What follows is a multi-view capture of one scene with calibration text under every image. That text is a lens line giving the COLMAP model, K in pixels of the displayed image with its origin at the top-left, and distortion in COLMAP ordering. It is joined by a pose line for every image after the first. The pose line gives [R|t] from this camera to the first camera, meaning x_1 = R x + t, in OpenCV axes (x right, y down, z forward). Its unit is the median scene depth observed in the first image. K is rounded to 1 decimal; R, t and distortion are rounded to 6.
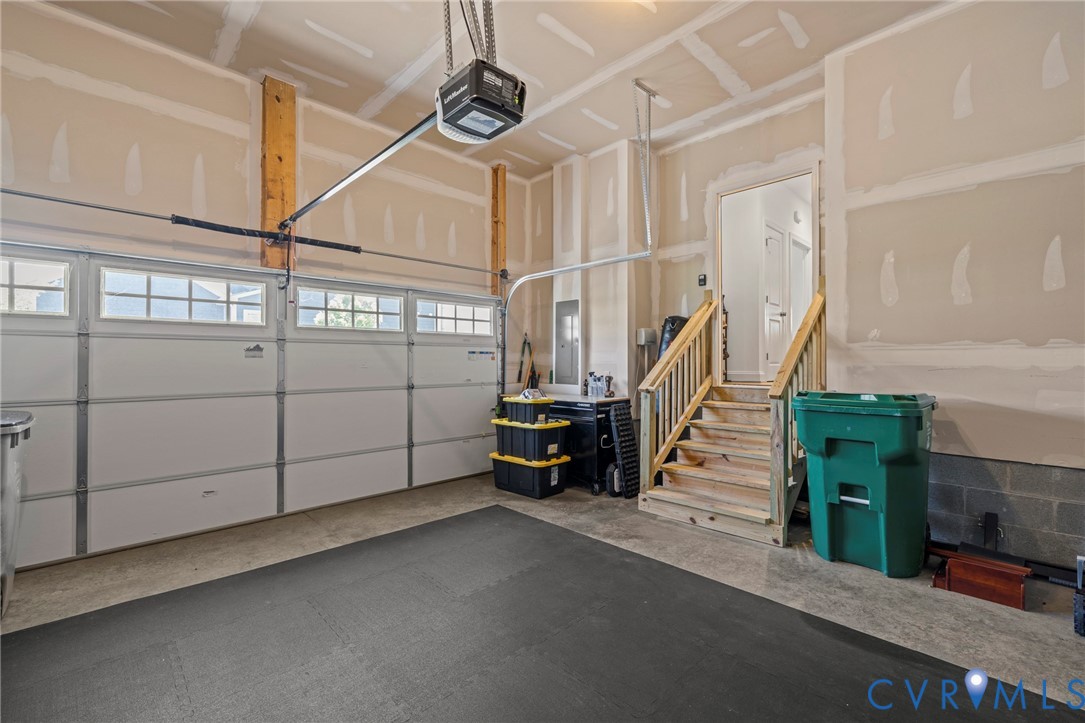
lens RADIAL K [[457.8, 0, 541.6], [0, 457.8, 367.0], [0, 0, 1]] dist [0.001157, -0.000125]
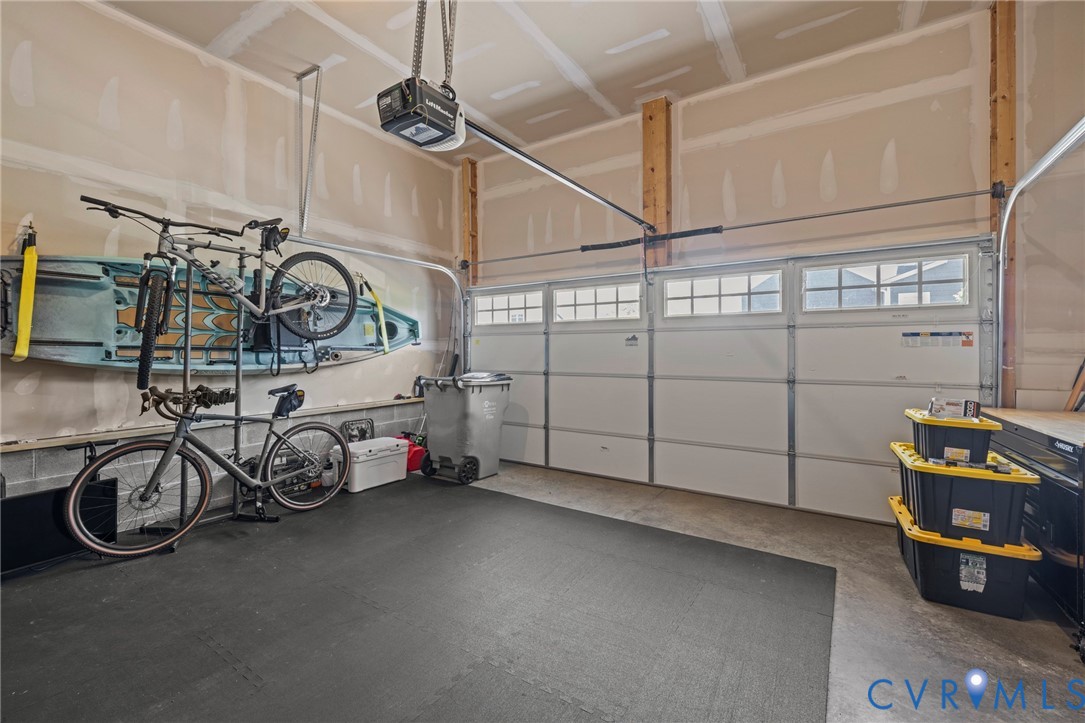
lens RADIAL K [[470.6, 0, 542.5], [0, 470.6, 356.6], [0, 0, 1]] dist [0.002259, 0.000202]
pose [[0.213096, 0.015773, -0.976904, 0.487464], [-0.009630, 0.999855, 0.014043, -0.007074], [0.976984, 0.006415, 0.213217, 0.466153]]
